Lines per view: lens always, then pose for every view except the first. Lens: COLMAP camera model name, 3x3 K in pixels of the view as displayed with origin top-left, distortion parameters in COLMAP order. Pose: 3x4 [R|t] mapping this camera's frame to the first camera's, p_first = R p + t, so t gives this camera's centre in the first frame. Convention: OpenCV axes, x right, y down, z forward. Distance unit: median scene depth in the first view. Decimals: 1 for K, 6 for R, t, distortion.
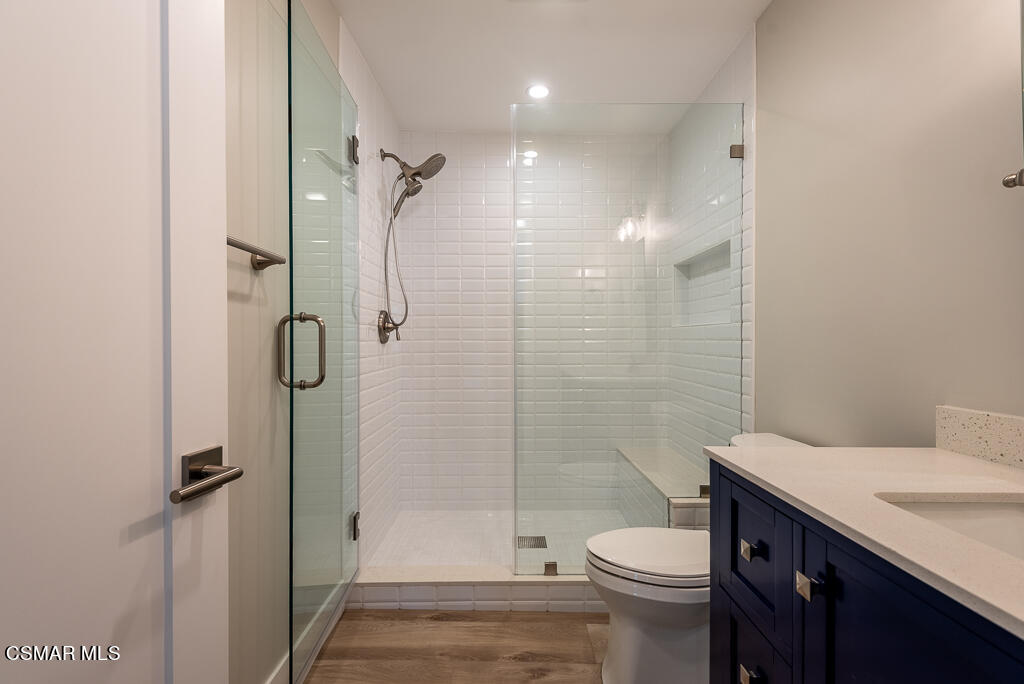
lens RADIAL K [[466.5, 0, 511.4], [0, 466.5, 343.3], [0, 0, 1]] dist [0.019823, -0.010986]
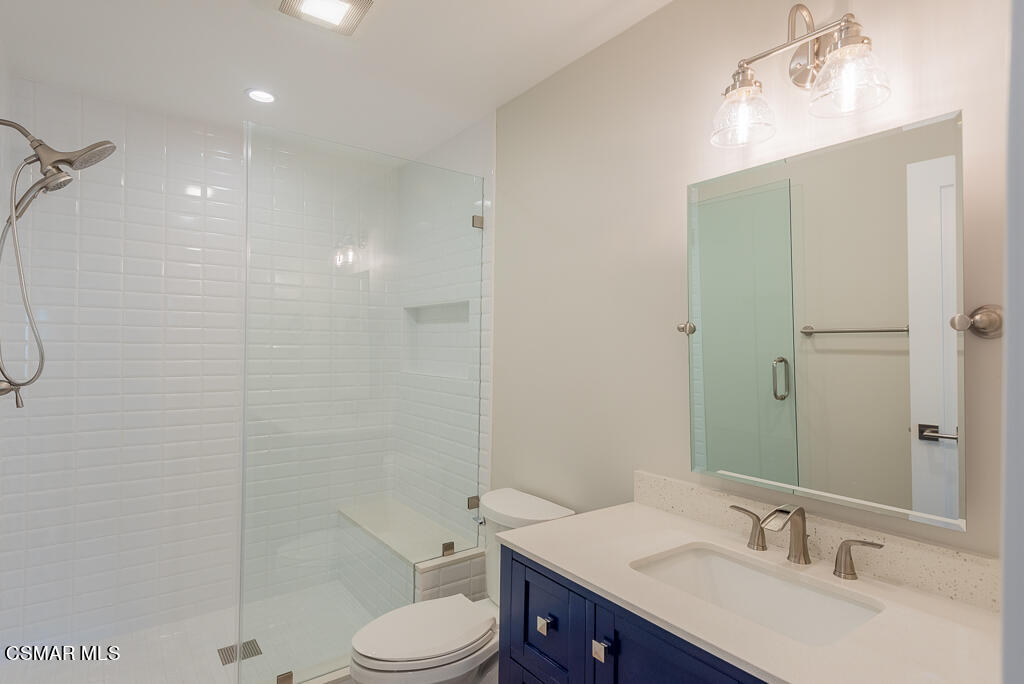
lens RADIAL K [[544.3, 0, 506.4], [0, 544.3, 341.6], [0, 0, 1]] dist [0.027619, -0.001400]
pose [[0.818396, 0.018346, 0.574362, -0.168751], [-0.008768, 0.999773, -0.019440, -0.110721], [-0.574588, 0.010874, 0.818371, -0.046295]]
